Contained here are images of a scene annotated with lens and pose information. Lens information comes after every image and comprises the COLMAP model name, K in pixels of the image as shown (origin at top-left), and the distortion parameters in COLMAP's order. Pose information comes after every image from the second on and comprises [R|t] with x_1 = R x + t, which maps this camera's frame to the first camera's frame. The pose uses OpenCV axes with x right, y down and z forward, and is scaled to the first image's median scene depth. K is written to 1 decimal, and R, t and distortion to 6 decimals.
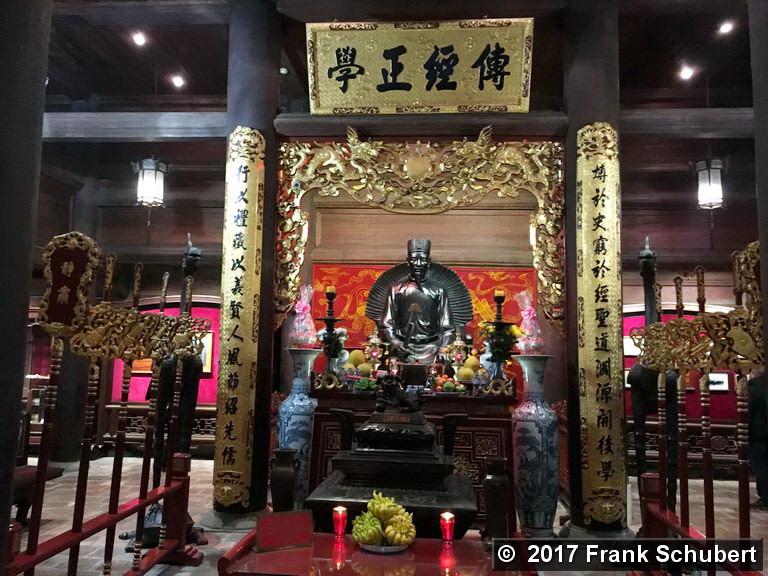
lens RADIAL K [[642.1, 0, 381.6], [0, 642.1, 283.6], [0, 0, 1]] dist [0.056690, 0.004811]
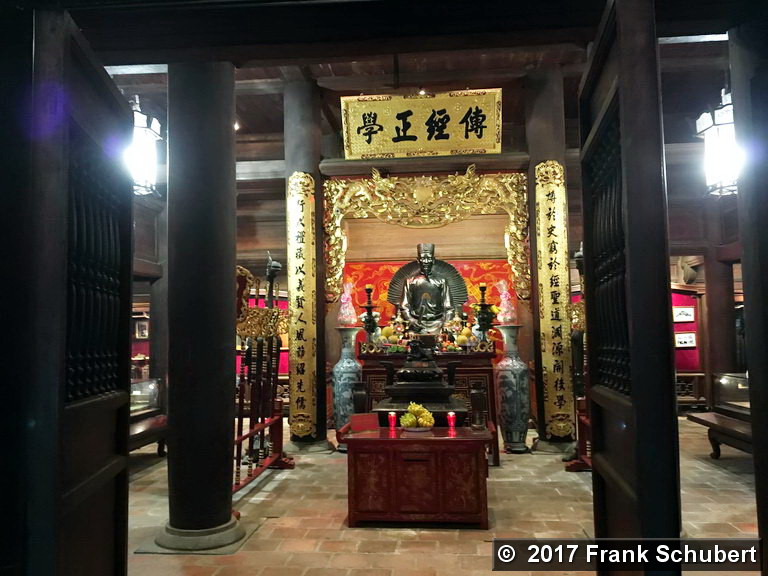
lens RADIAL K [[642.1, 0, 384.7], [0, 642.1, 289.2], [0, 0, 1]] dist [0.056690, 0.004811]
pose [[0.999196, -0.040099, -0.000385, -0.037410], [0.040079, 0.998298, 0.042364, -0.040322], [-0.001314, -0.042345, 0.999102, -0.420427]]
